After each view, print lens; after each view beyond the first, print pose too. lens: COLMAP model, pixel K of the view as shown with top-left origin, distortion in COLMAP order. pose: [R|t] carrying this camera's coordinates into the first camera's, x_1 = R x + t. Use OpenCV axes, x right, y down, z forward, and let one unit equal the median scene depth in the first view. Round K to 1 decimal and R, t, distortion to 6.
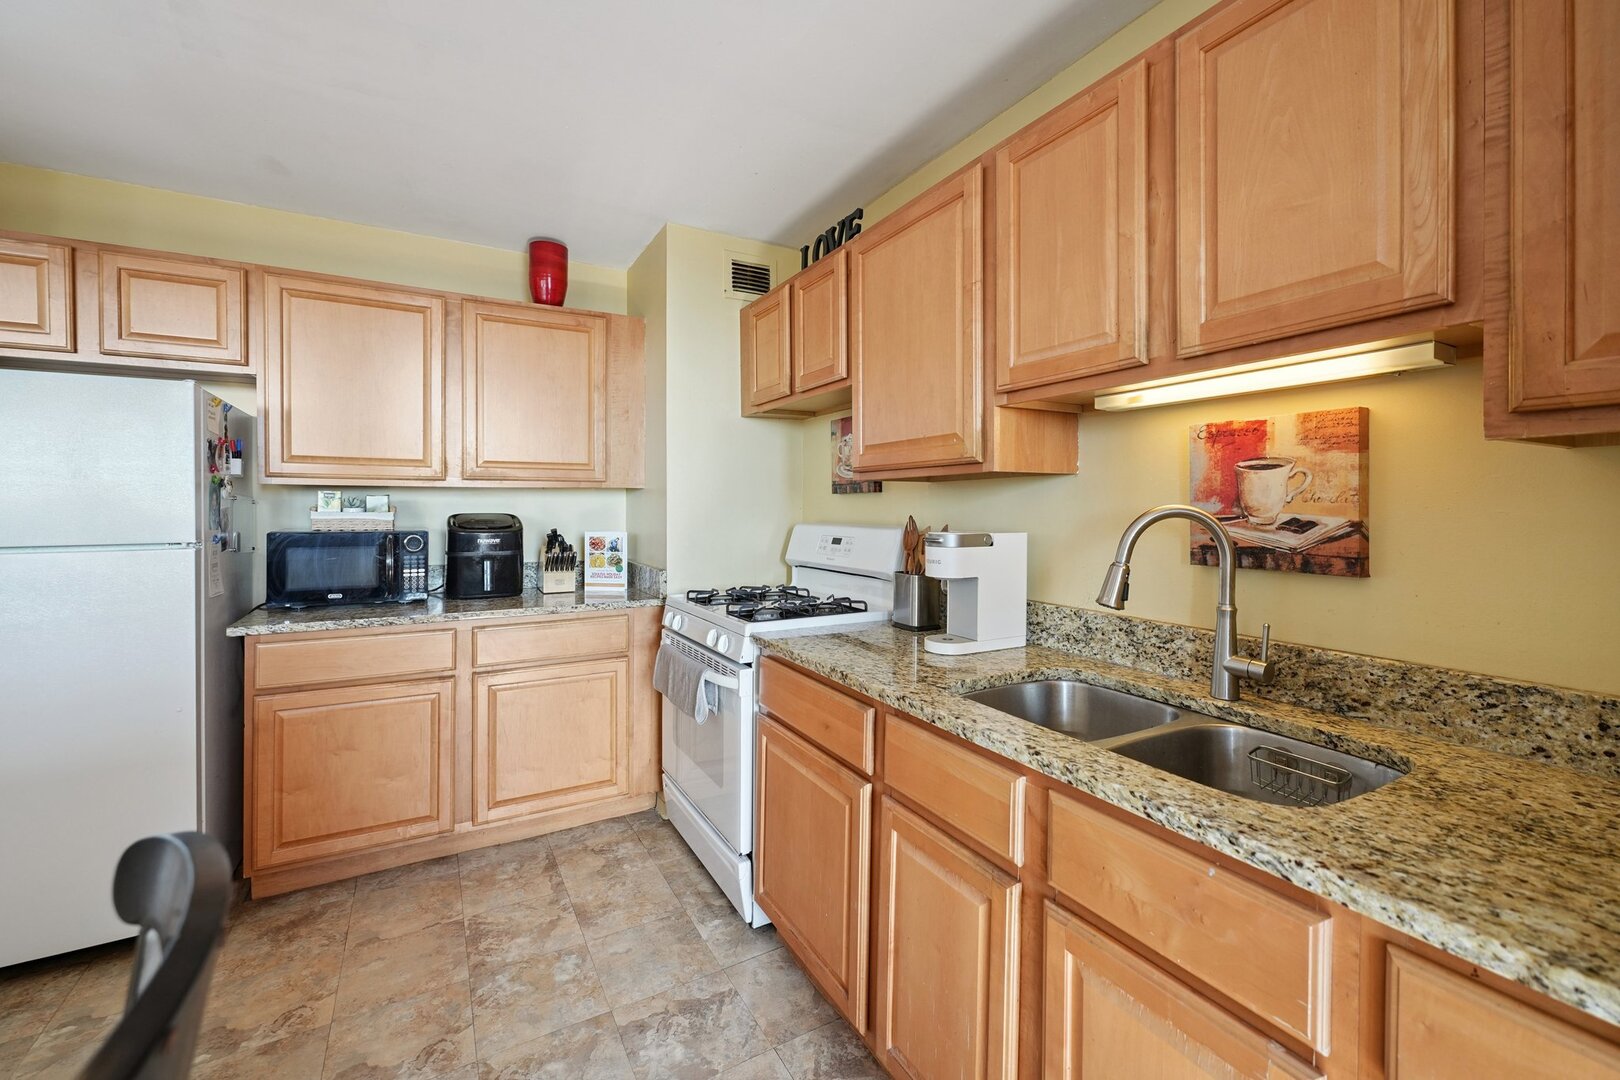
lens RADIAL K [[664.7, 0, 814.5], [0, 664.7, 510.3], [0, 0, 1]] dist [-0.002278, 0.000397]
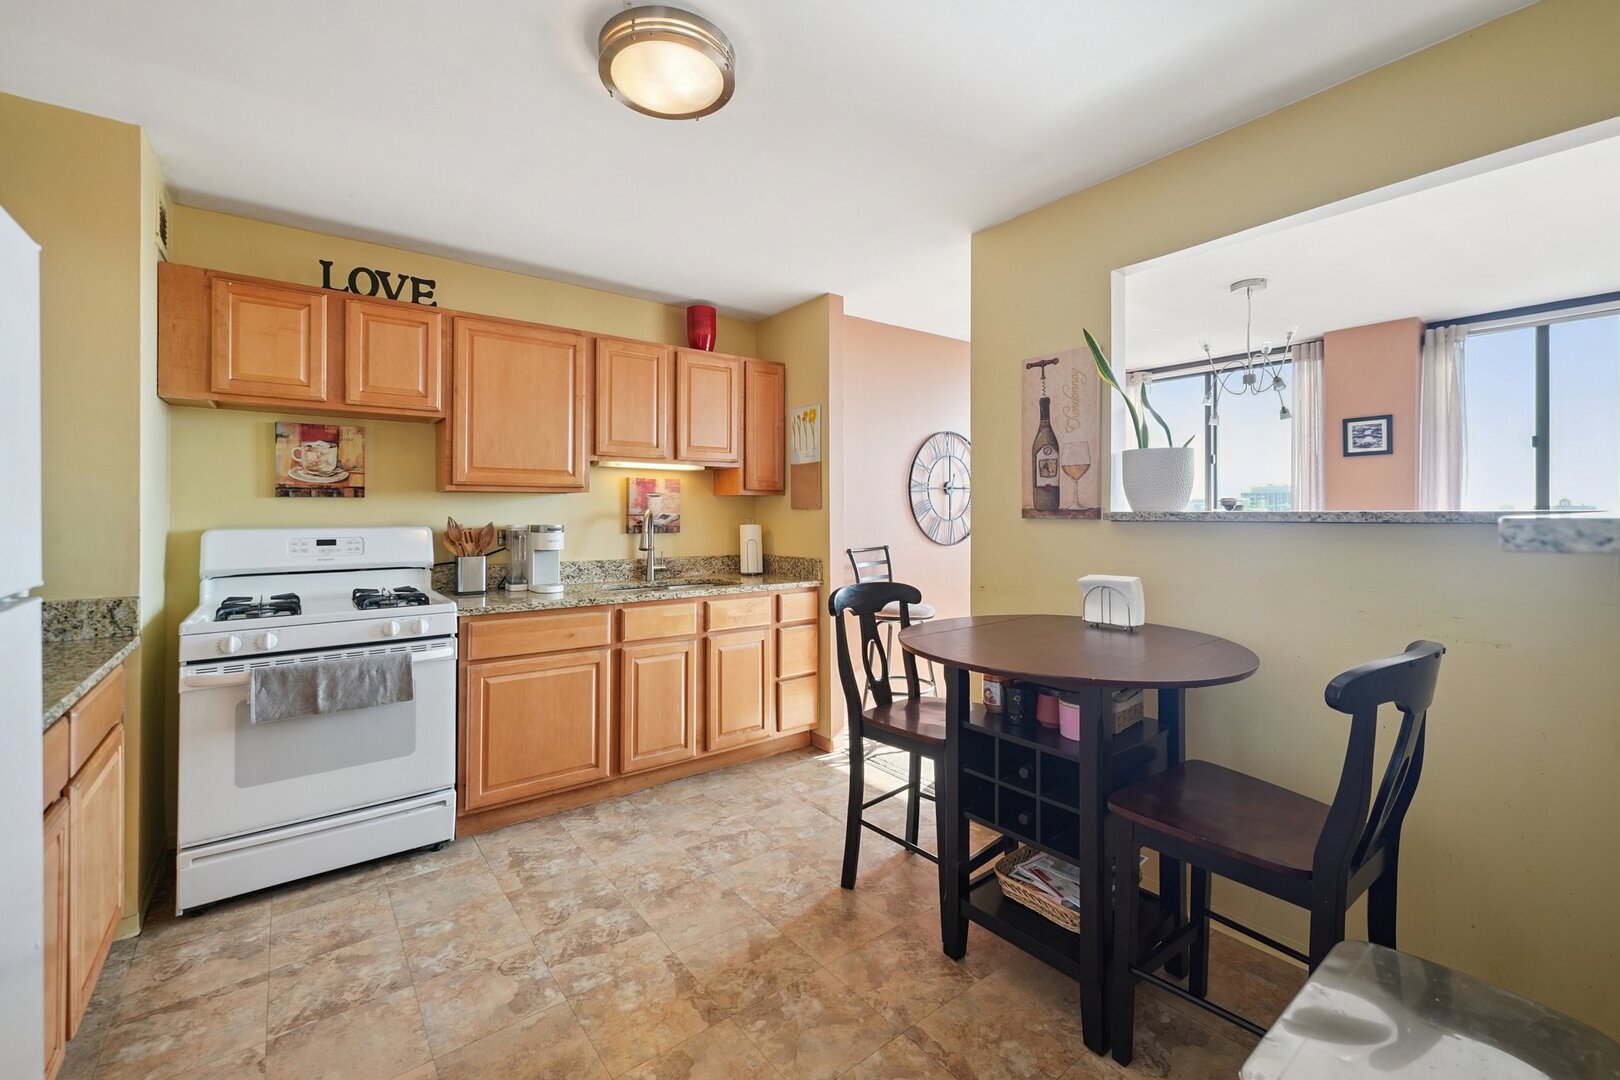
lens RADIAL K [[664.7, 0, 791.2], [0, 664.7, 510.1], [0, 0, 1]] dist [-0.002278, 0.000397]
pose [[-0.118969, -0.001750, 0.992896, -1.655257], [0.003150, 0.999993, 0.002140, -0.007192], [-0.992893, 0.003382, -0.118962, 0.581947]]
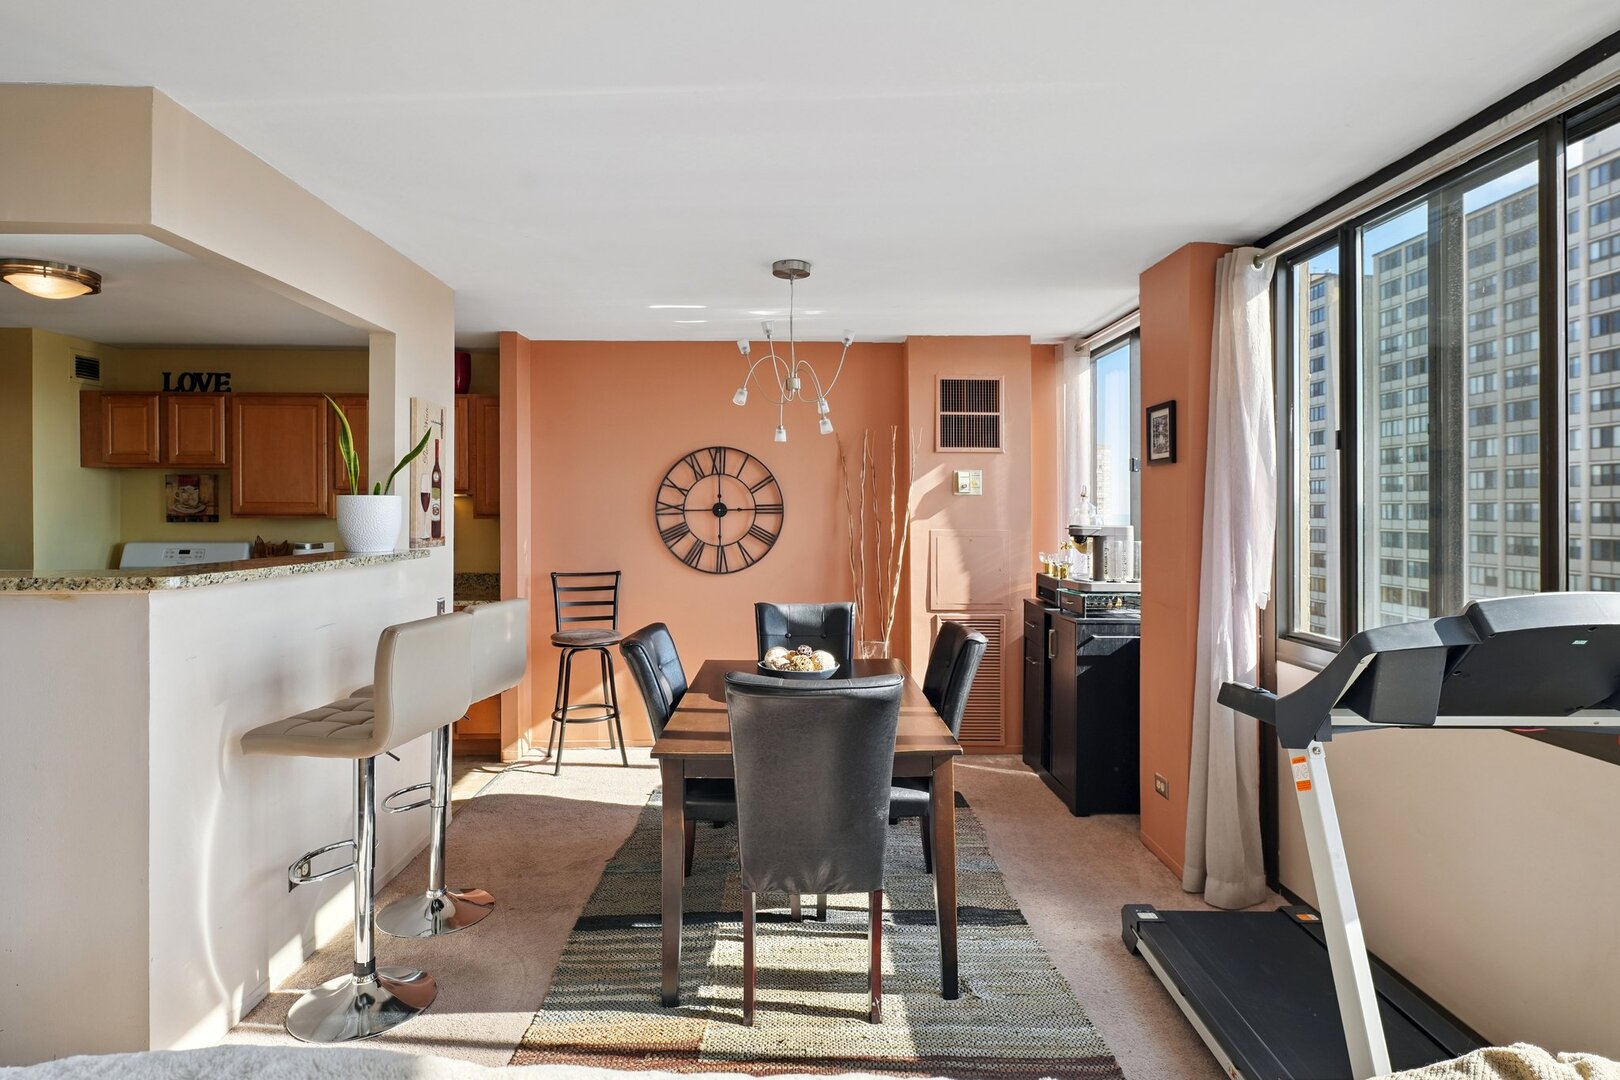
lens RADIAL K [[869.7, 0, 818.1], [0, 869.7, 518.7], [0, 0, 1]] dist [-0.000969, -0.000882]
pose [[0.470101, -0.013504, 0.882509, -1.677768], [-0.000223, 0.999881, 0.015419, -0.101894], [-0.882613, -0.007446, 0.470042, -2.070801]]
